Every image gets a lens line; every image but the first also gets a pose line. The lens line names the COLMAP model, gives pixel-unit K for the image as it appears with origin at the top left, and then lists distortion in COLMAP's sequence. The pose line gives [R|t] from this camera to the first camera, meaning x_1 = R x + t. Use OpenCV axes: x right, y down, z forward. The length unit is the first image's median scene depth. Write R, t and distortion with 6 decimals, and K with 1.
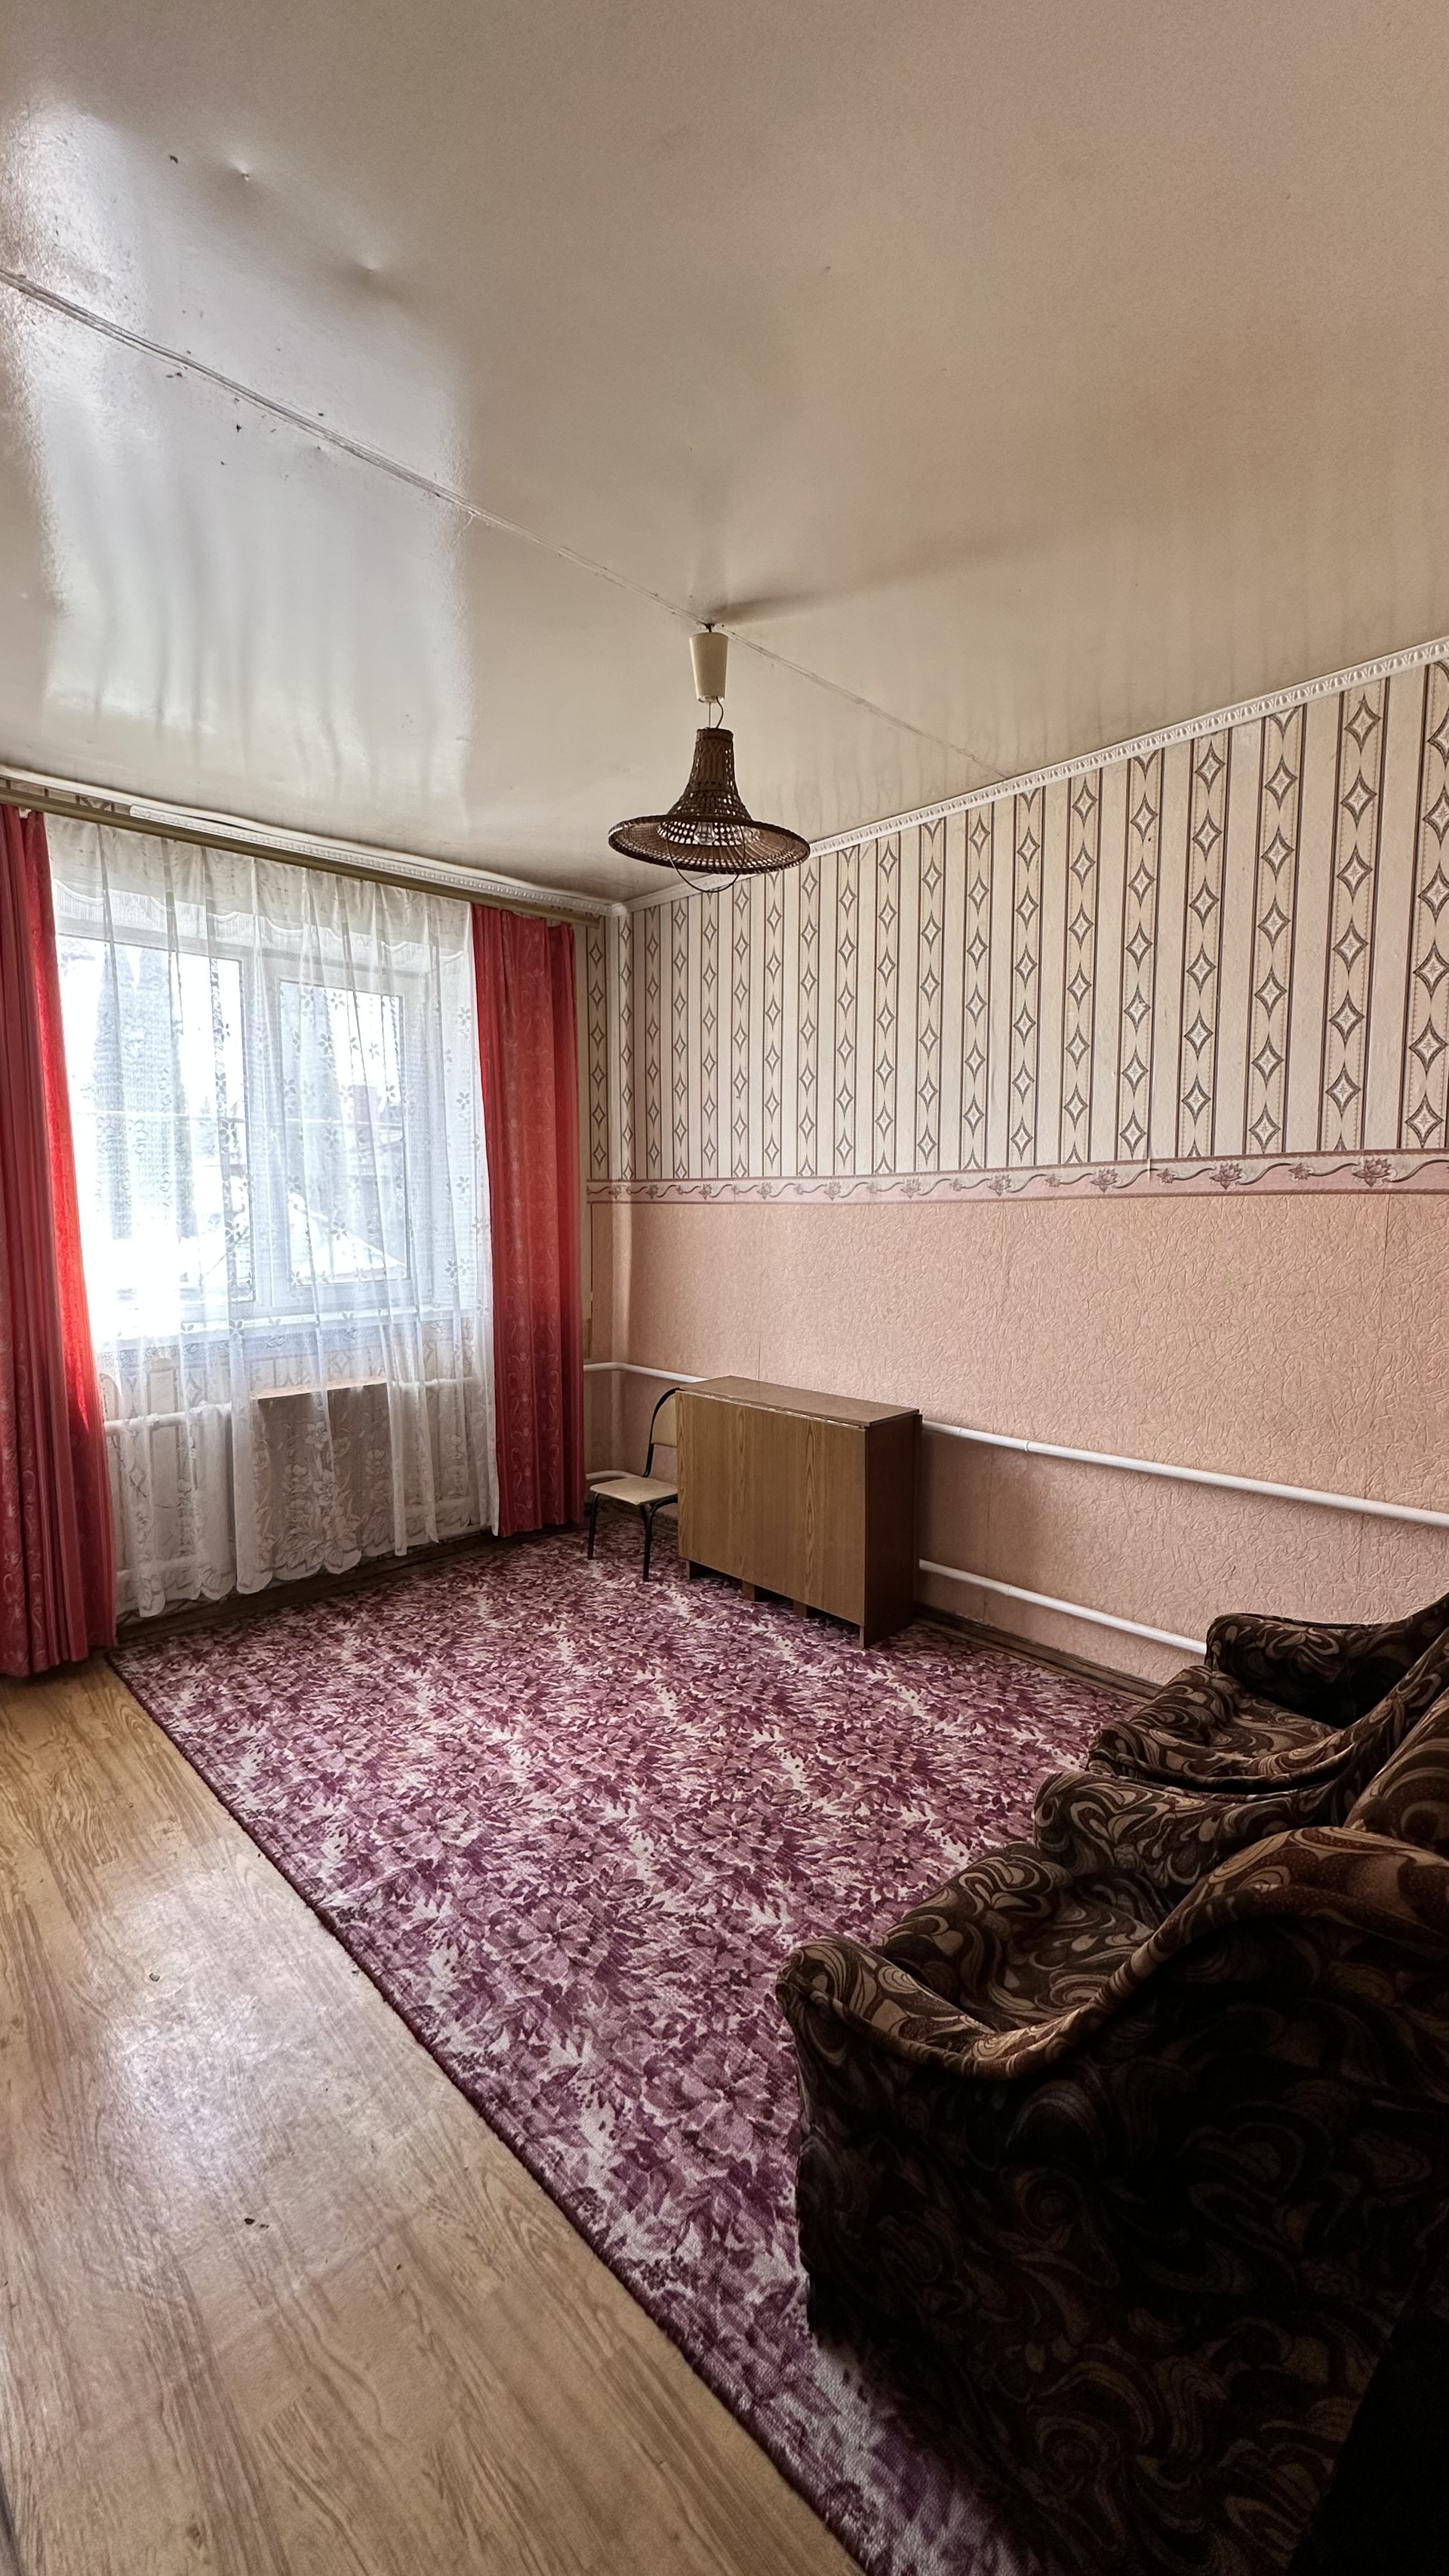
lens RADIAL K [[1044.8, 0, 723.6], [0, 1044.8, 1293.0], [0, 0, 1]] dist [0.002505, 0.000048]
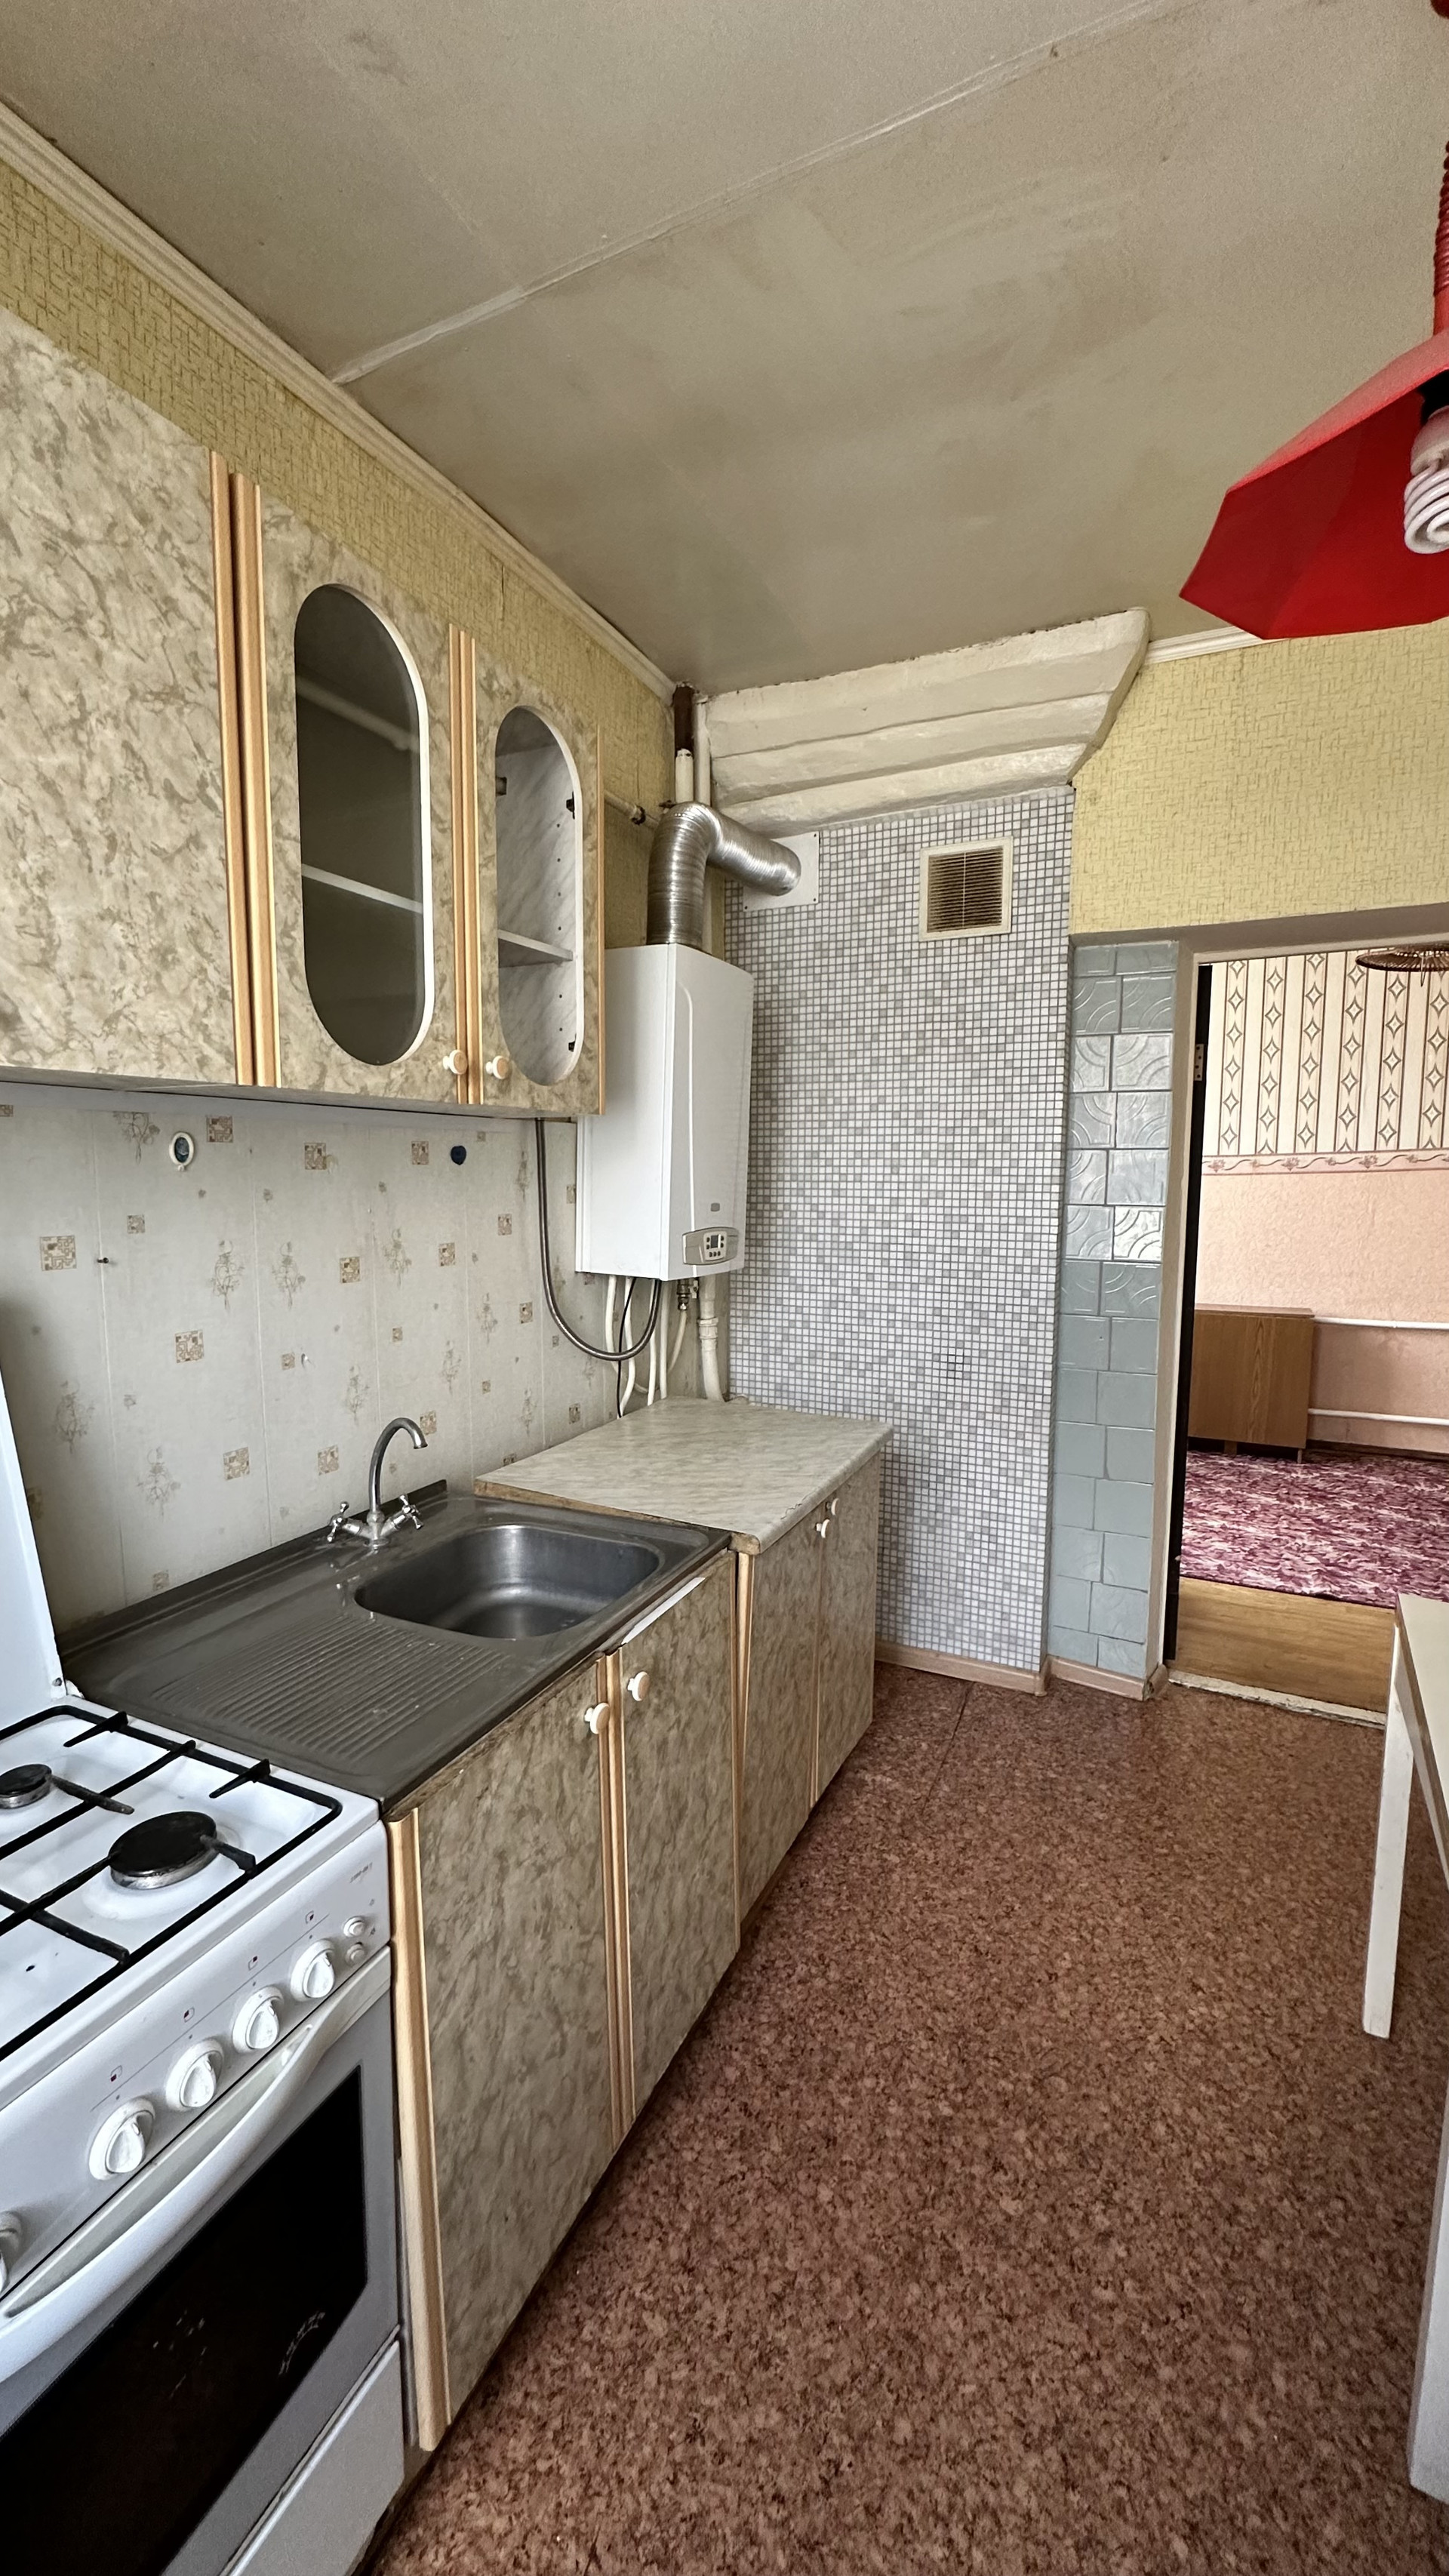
lens RADIAL K [[1044.8, 0, 721.3], [0, 1044.8, 1285.1], [0, 0, 1]] dist [0.002505, 0.000048]
pose [[0.930608, -0.025806, 0.365107, -1.417782], [0.030180, 0.999525, -0.006276, 0.074172], [-0.364772, 0.016860, 0.930944, -0.137311]]
